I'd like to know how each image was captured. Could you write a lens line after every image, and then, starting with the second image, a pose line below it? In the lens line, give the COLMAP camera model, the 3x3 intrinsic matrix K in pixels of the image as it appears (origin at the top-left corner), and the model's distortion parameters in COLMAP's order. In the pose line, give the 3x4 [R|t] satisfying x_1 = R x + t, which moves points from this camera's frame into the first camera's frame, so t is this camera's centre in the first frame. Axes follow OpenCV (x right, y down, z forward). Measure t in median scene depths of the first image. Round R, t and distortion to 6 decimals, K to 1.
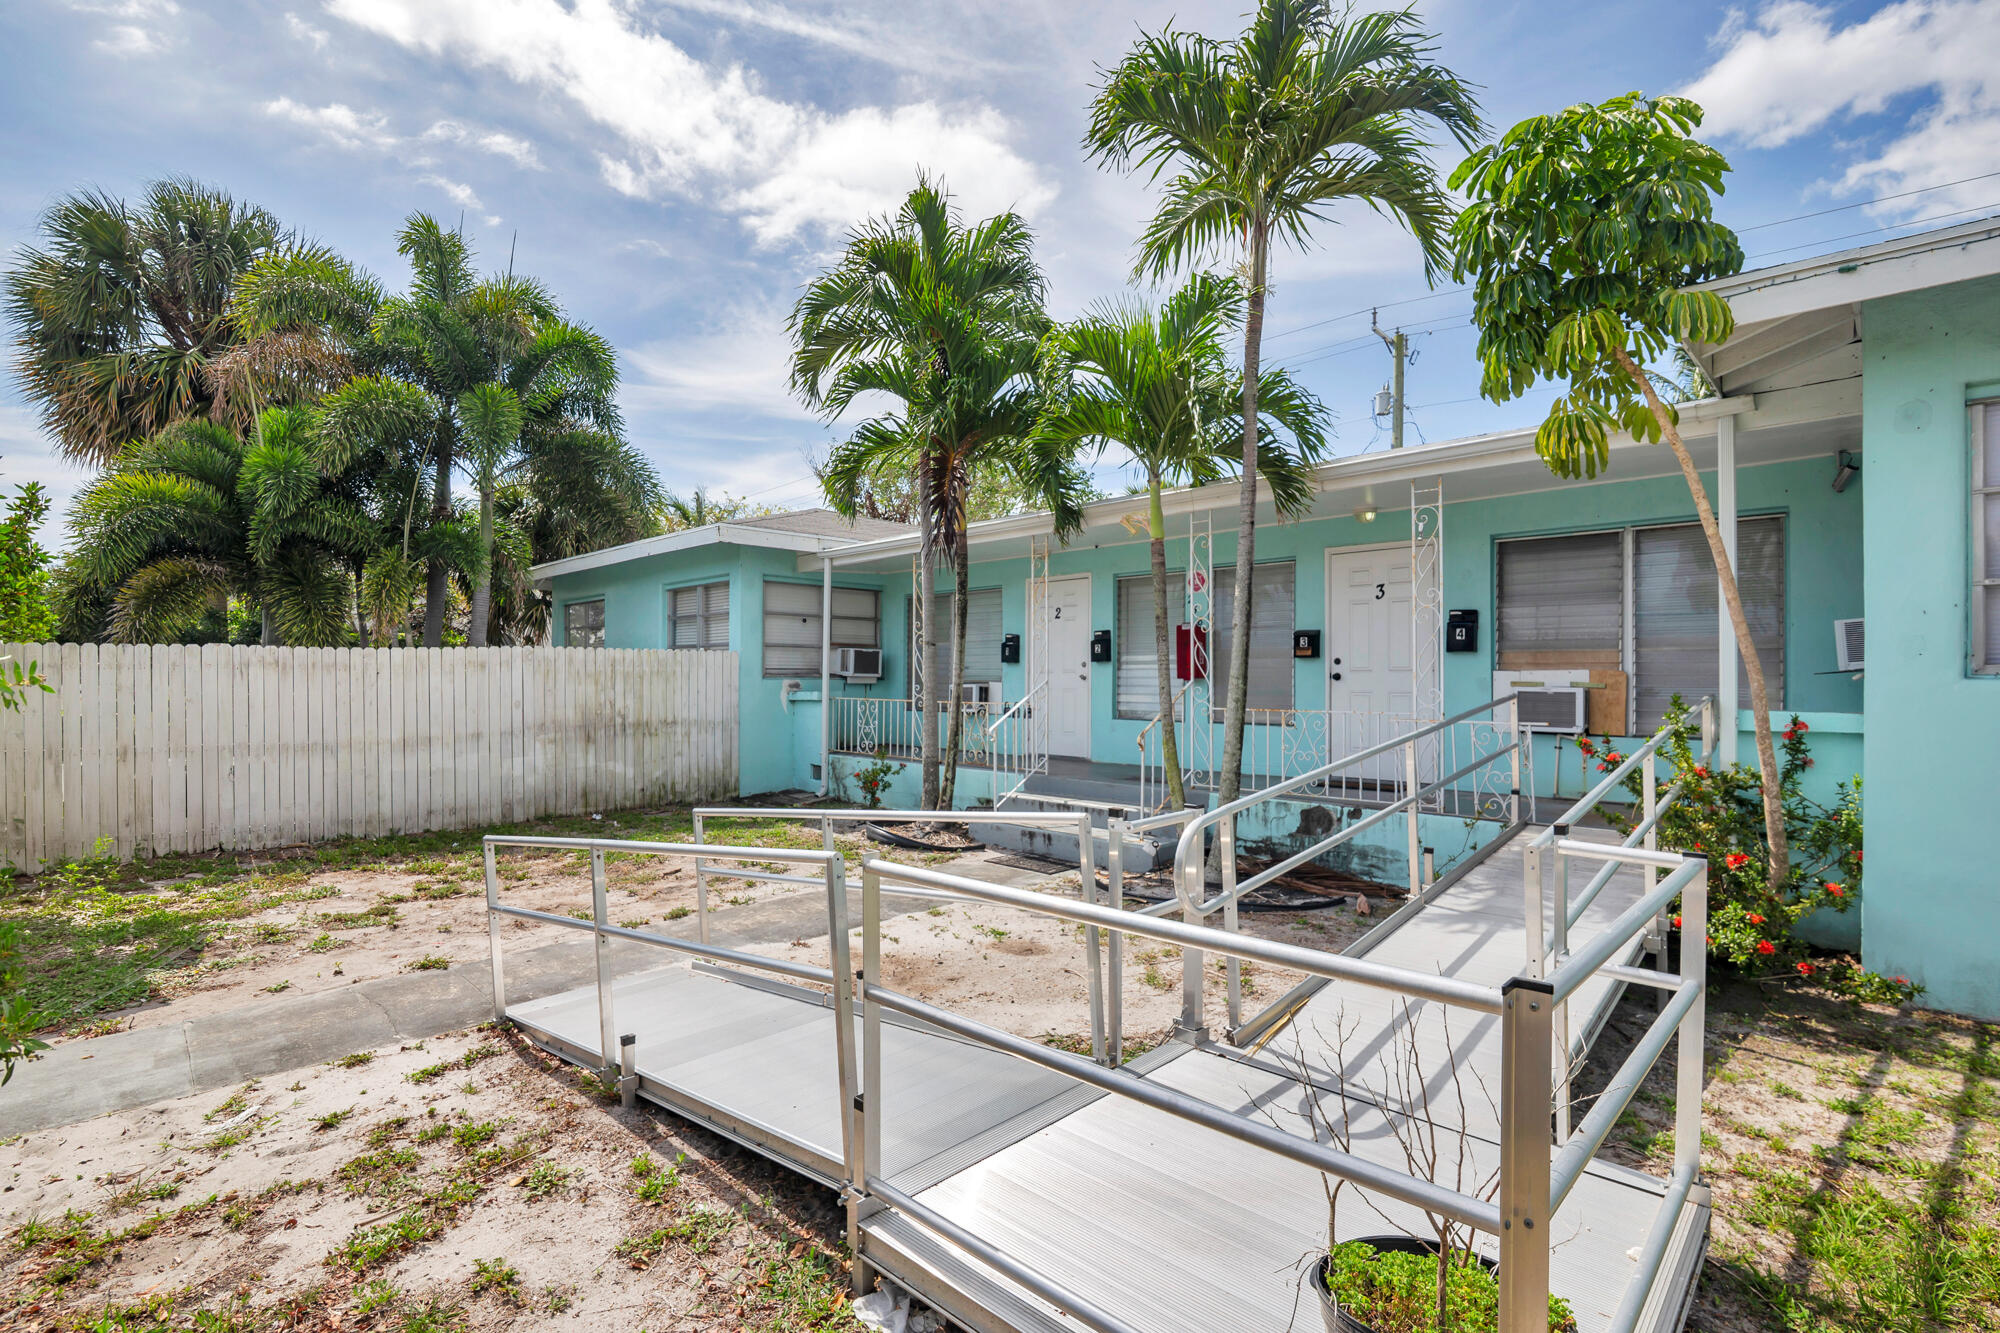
lens RADIAL K [[918.6, 0, 1037.5], [0, 918.6, 671.1], [0, 0, 1]] dist [-0.018083, 0.000170]
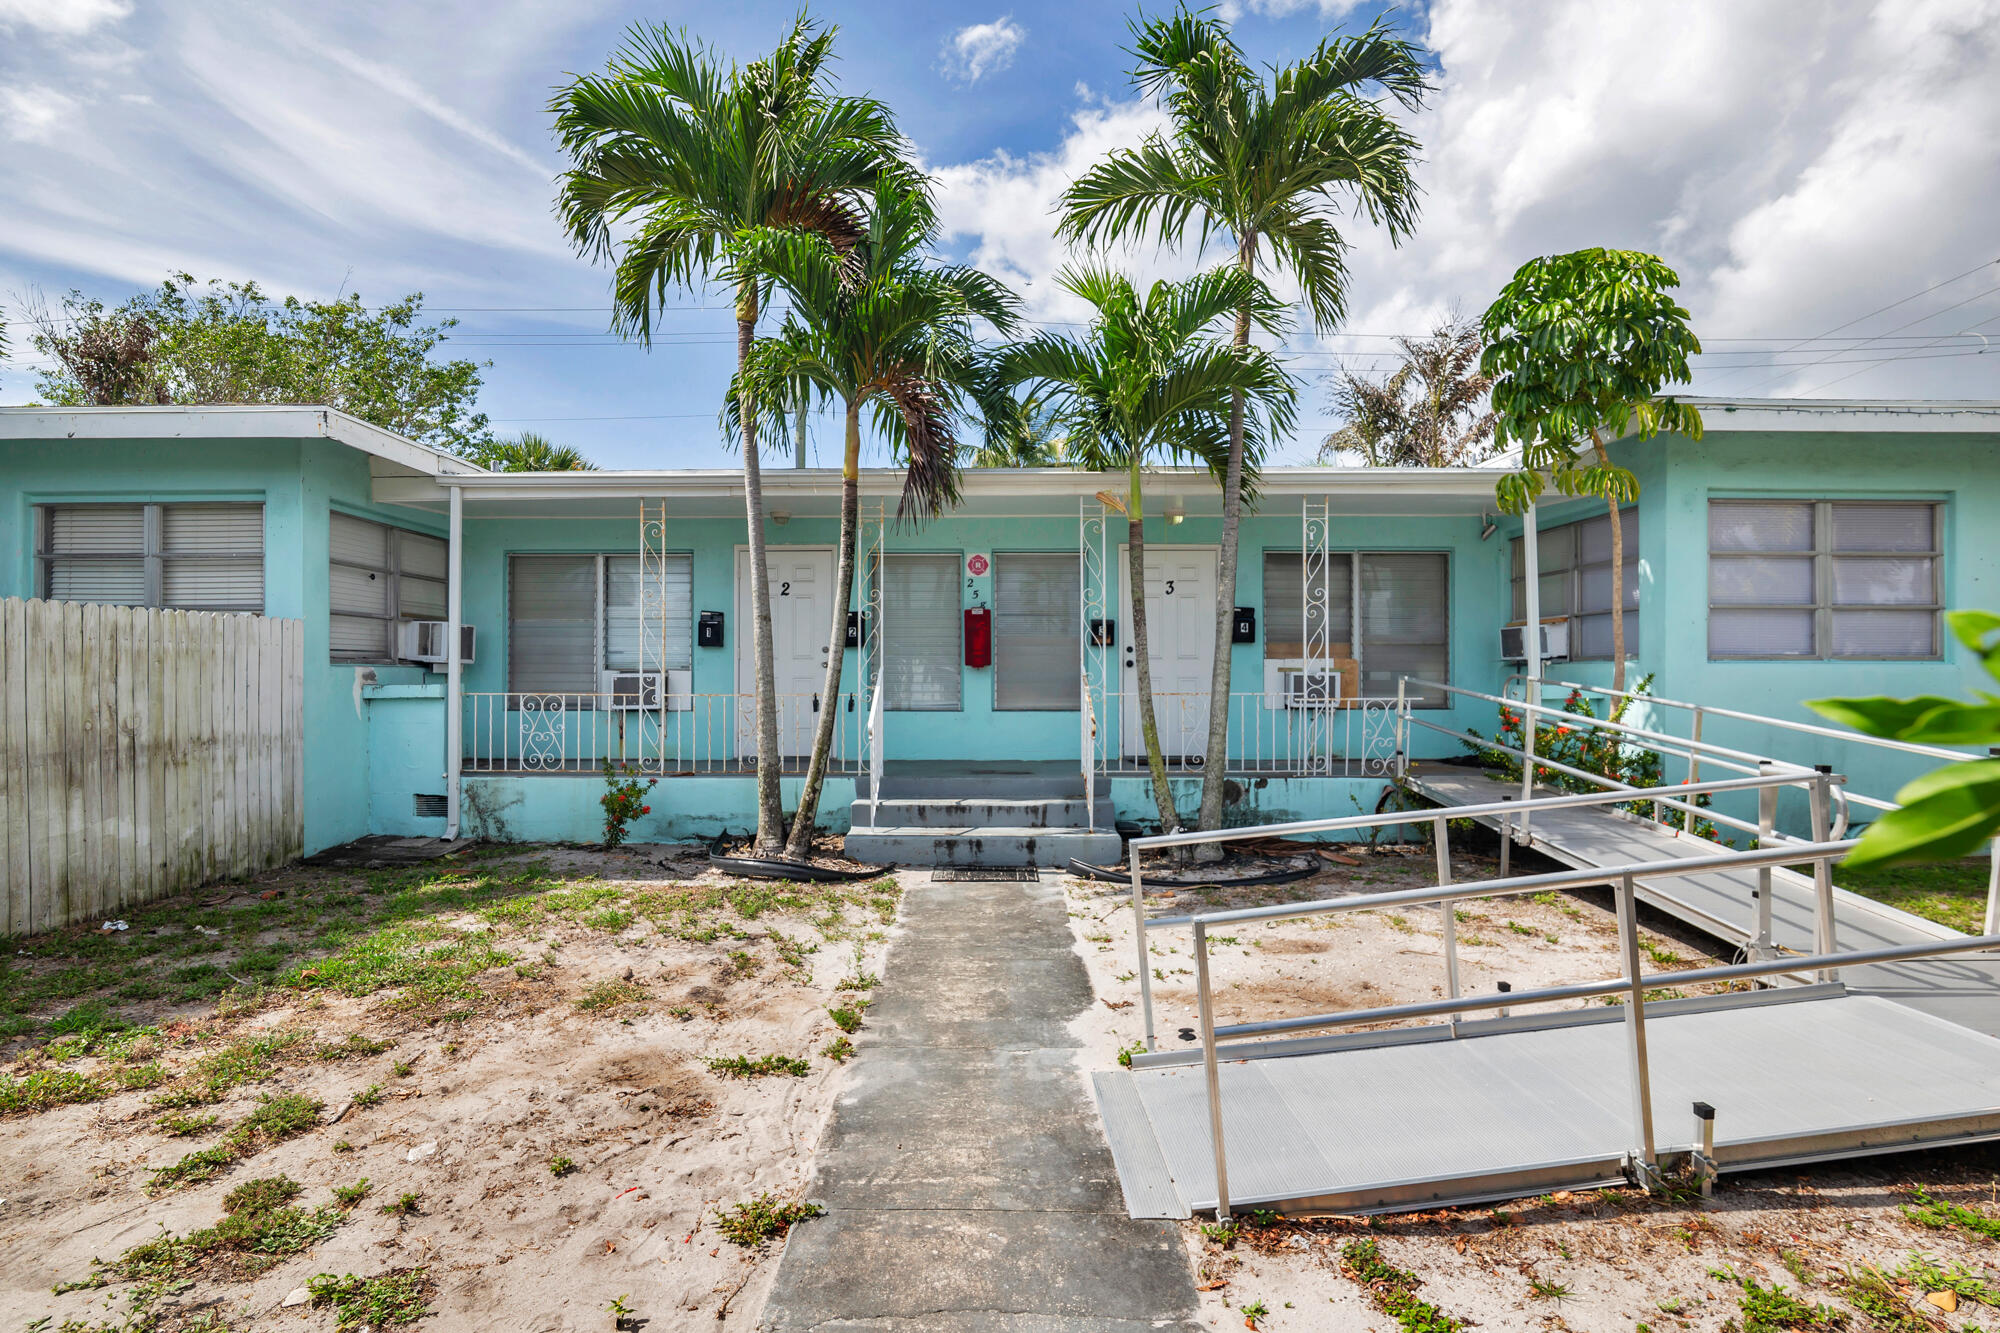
lens RADIAL K [[918.6, 0, 986.0], [0, 918.6, 674.0], [0, 0, 1]] dist [-0.018083, 0.000170]
pose [[0.730549, -0.002629, 0.682855, -0.452144], [-0.004245, 0.999956, 0.008391, 0.008313], [-0.682847, -0.009029, 0.730505, 0.272427]]
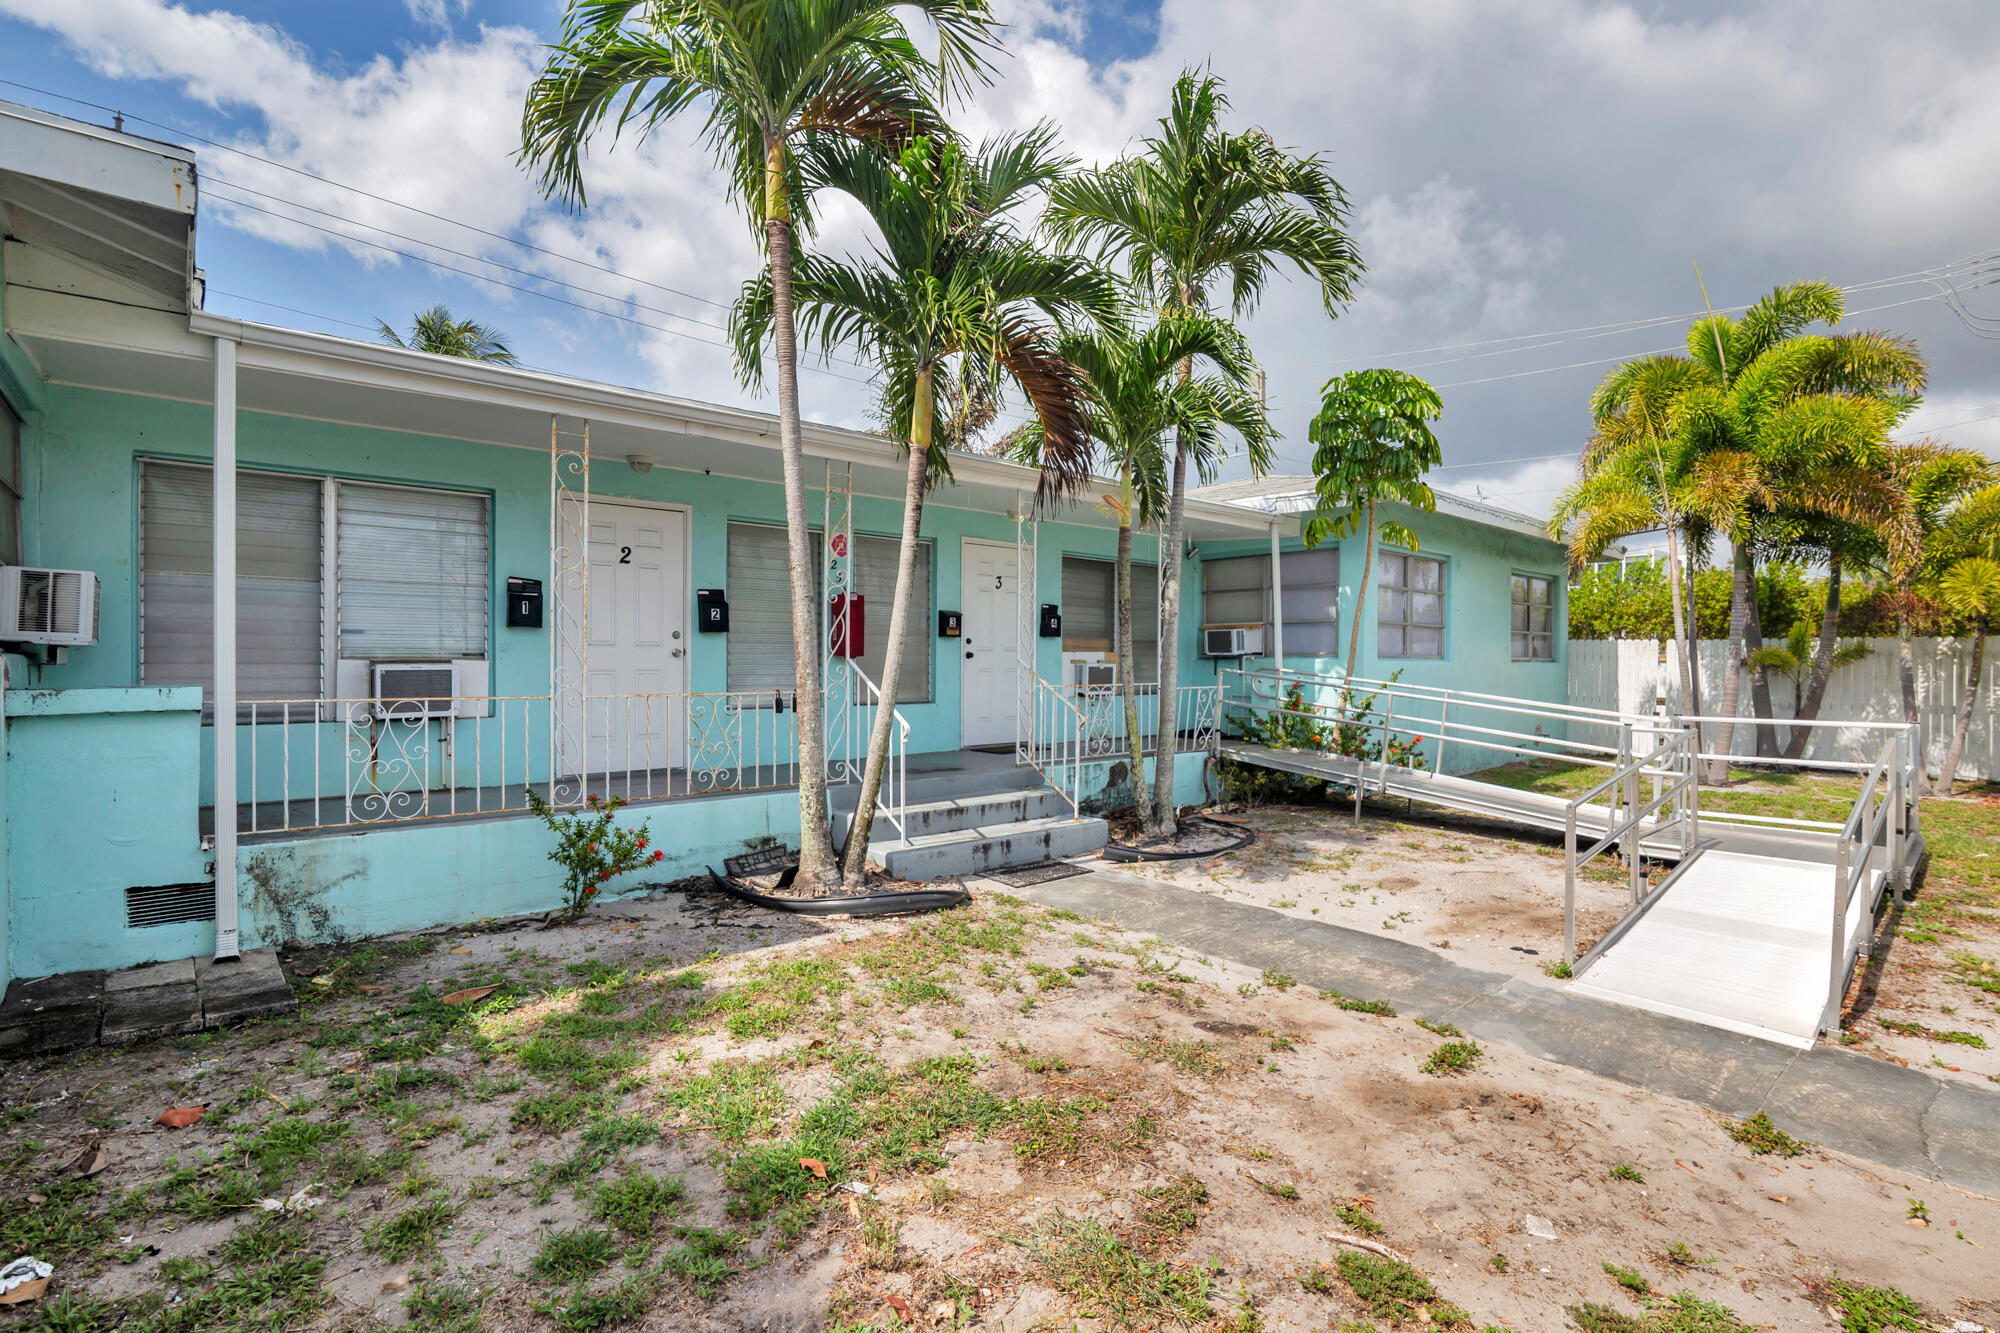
lens RADIAL K [[918.6, 0, 1001.6], [0, 918.6, 669.5], [0, 0, 1]] dist [-0.018083, 0.000170]
pose [[0.101345, -0.013103, 0.994765, -0.644863], [-0.015142, 0.999777, 0.014712, 0.005504], [-0.994736, -0.016554, 0.101124, 0.714074]]
